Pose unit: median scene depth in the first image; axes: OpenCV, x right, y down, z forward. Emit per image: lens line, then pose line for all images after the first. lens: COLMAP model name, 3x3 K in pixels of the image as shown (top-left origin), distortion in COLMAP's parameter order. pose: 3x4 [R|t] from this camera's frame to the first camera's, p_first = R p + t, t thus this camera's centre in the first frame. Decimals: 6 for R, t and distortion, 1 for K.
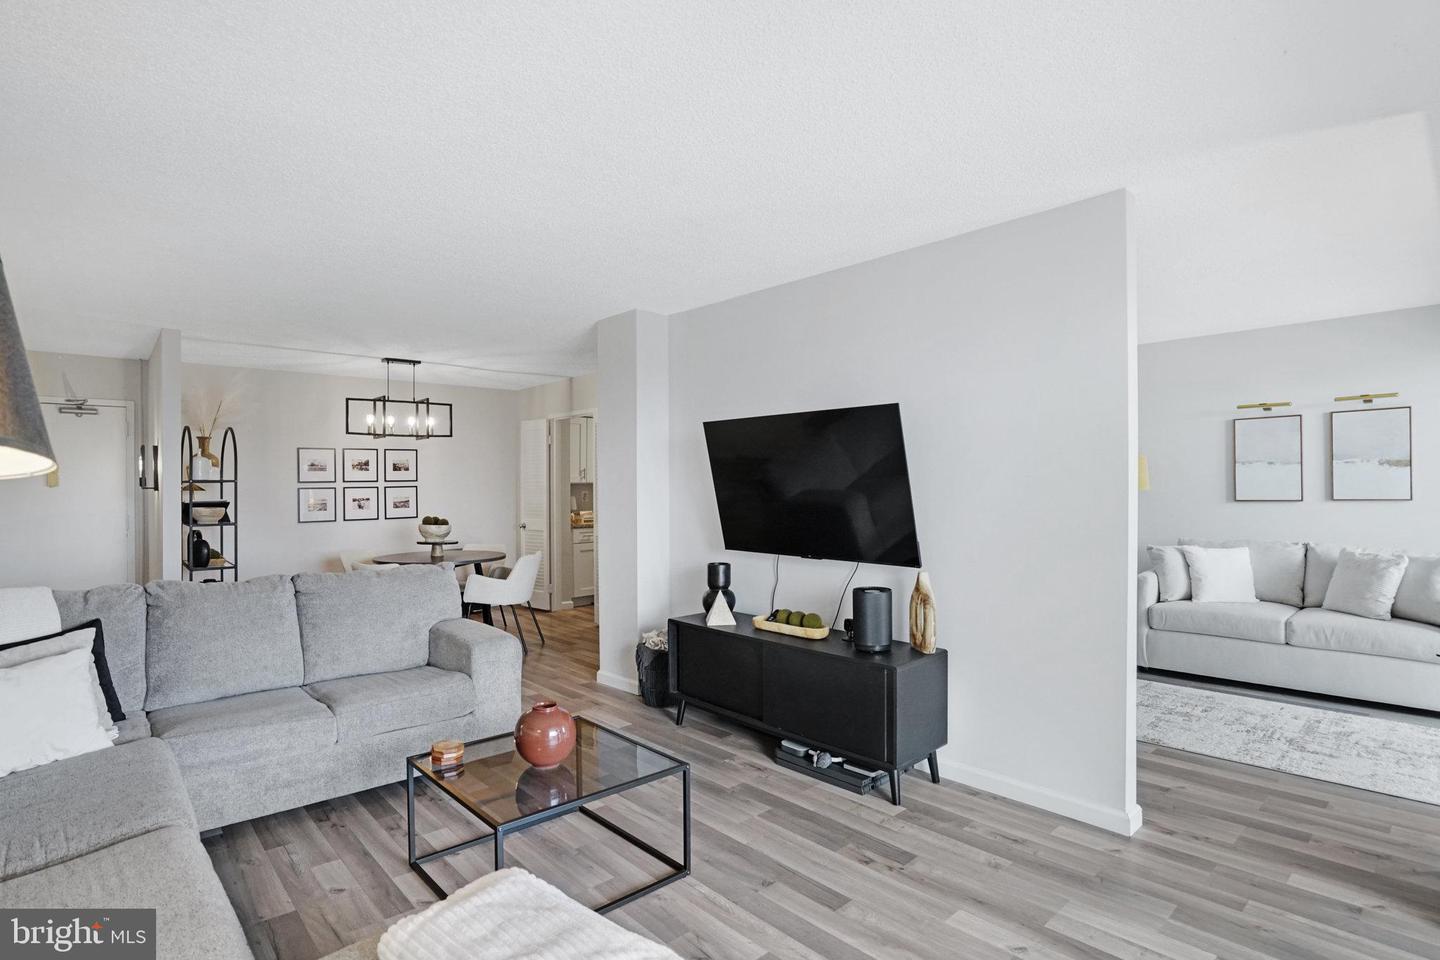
lens RADIAL K [[710.5, 0, 716.7], [0, 710.5, 491.0], [0, 0, 1]] dist [-0.024327, 0.003899]
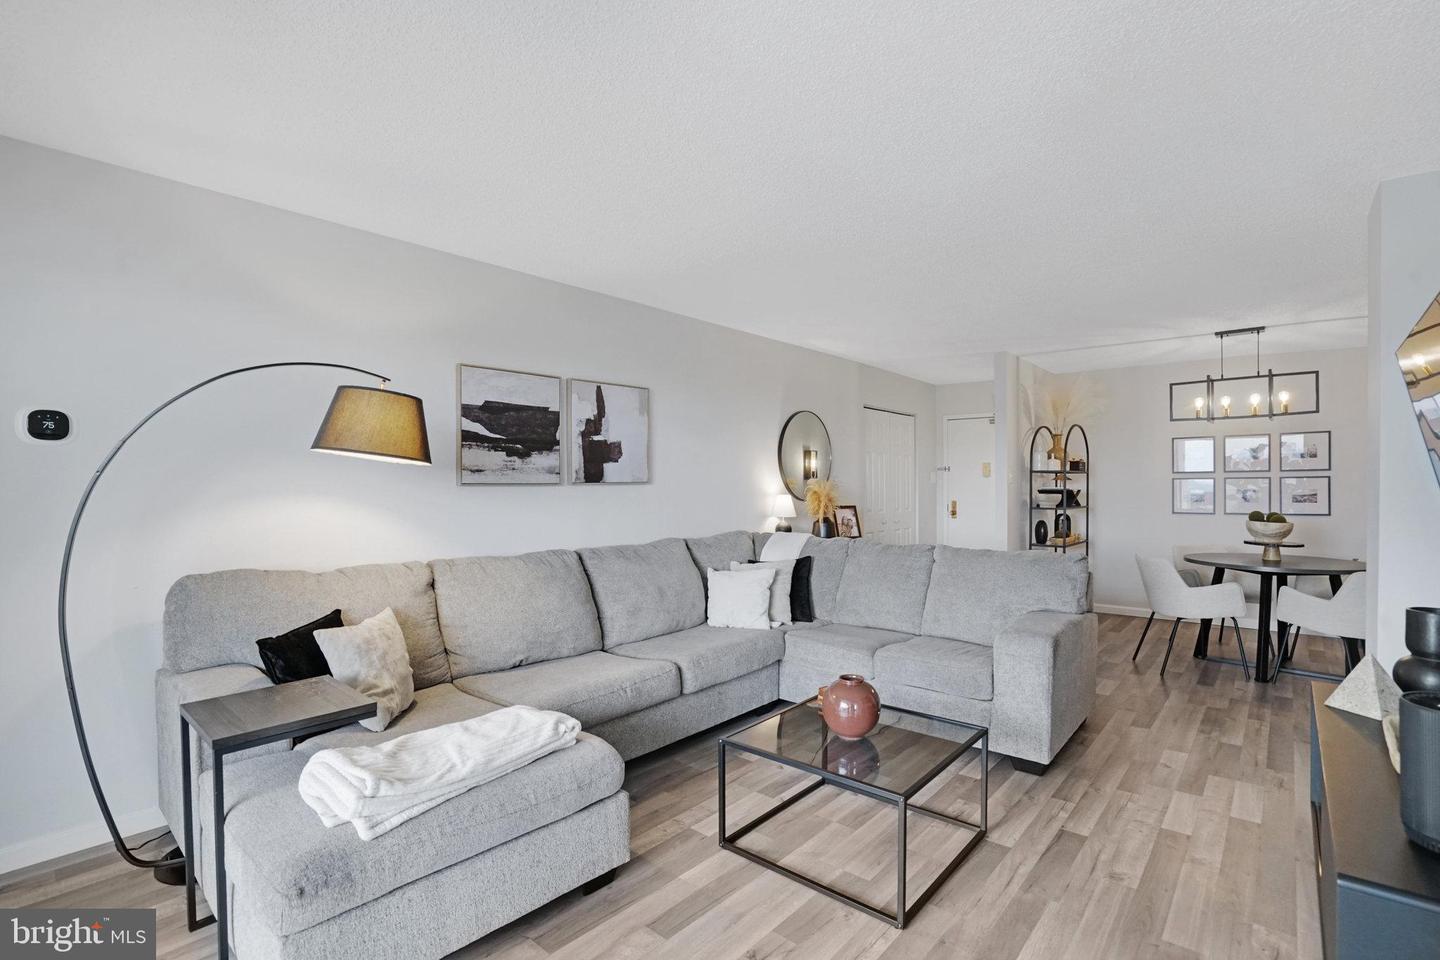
lens RADIAL K [[669.9, 0, 712.5], [0, 669.9, 476.4], [0, 0, 1]] dist [-0.051438, 0.011291]
pose [[0.106575, -0.008856, -0.994265, 0.272677], [-0.007732, 0.999923, -0.009736, 0.007114], [0.994275, 0.008725, 0.106498, 0.266653]]
